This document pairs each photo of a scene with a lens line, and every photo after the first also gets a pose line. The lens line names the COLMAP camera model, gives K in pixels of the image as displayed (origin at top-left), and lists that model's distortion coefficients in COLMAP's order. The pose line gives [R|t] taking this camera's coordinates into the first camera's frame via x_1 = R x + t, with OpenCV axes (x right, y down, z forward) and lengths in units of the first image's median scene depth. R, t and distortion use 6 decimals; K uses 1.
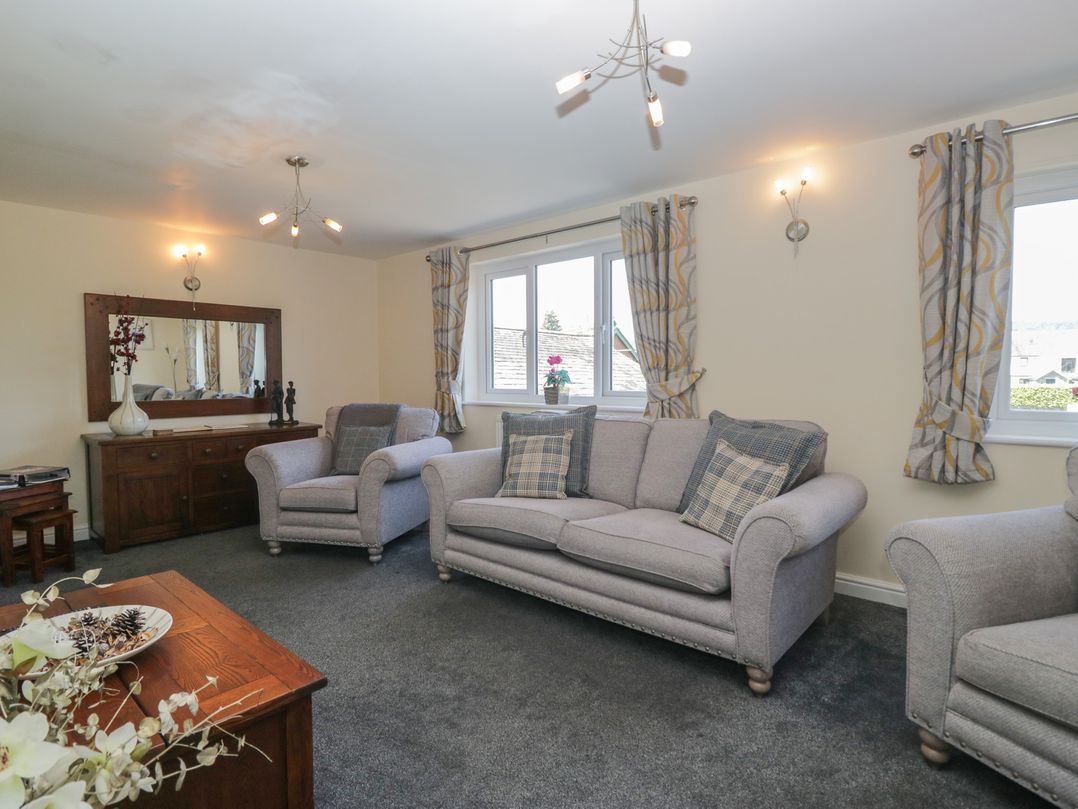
lens RADIAL K [[582.7, 0, 538.5], [0, 582.7, 399.4], [0, 0, 1]] dist [-0.000023, -0.013183]
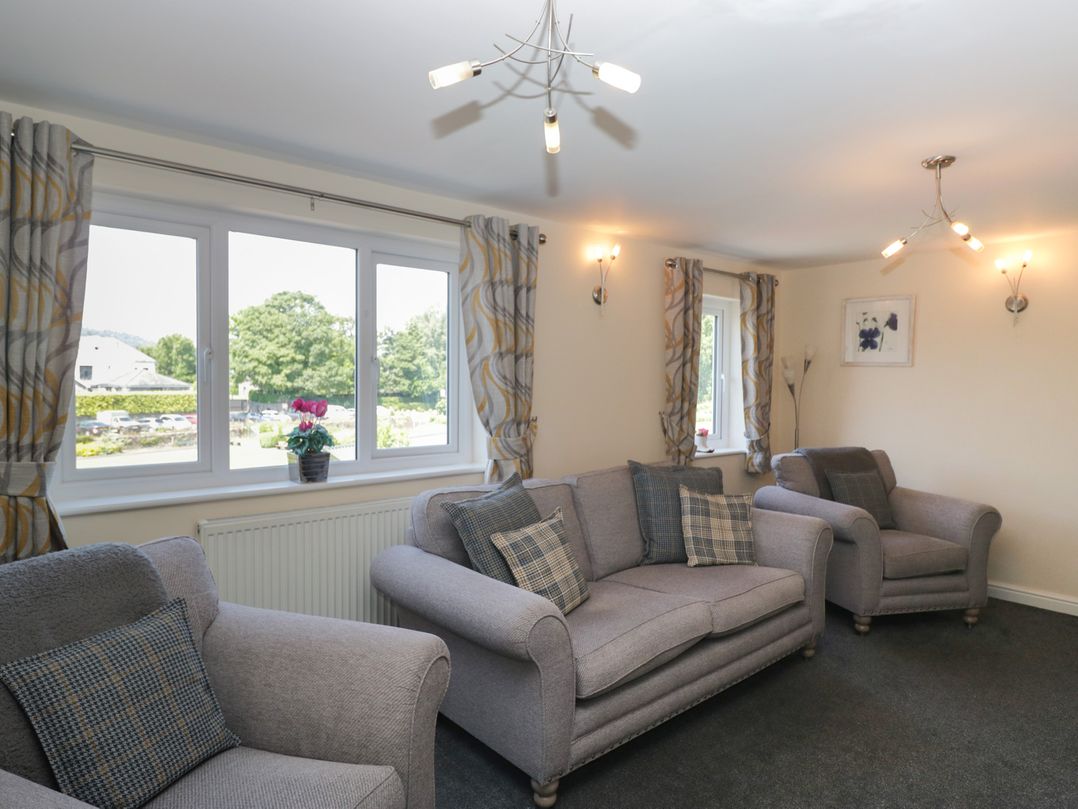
lens RADIAL K [[630.8, 0, 562.1], [0, 630.8, 402.9], [0, 0, 1]] dist [0.000151, -0.023960]
pose [[0.117414, -0.026871, 0.992719, -0.681021], [0.030642, 0.999256, 0.023424, -0.094639], [-0.992610, 0.027668, 0.118150, 0.788236]]
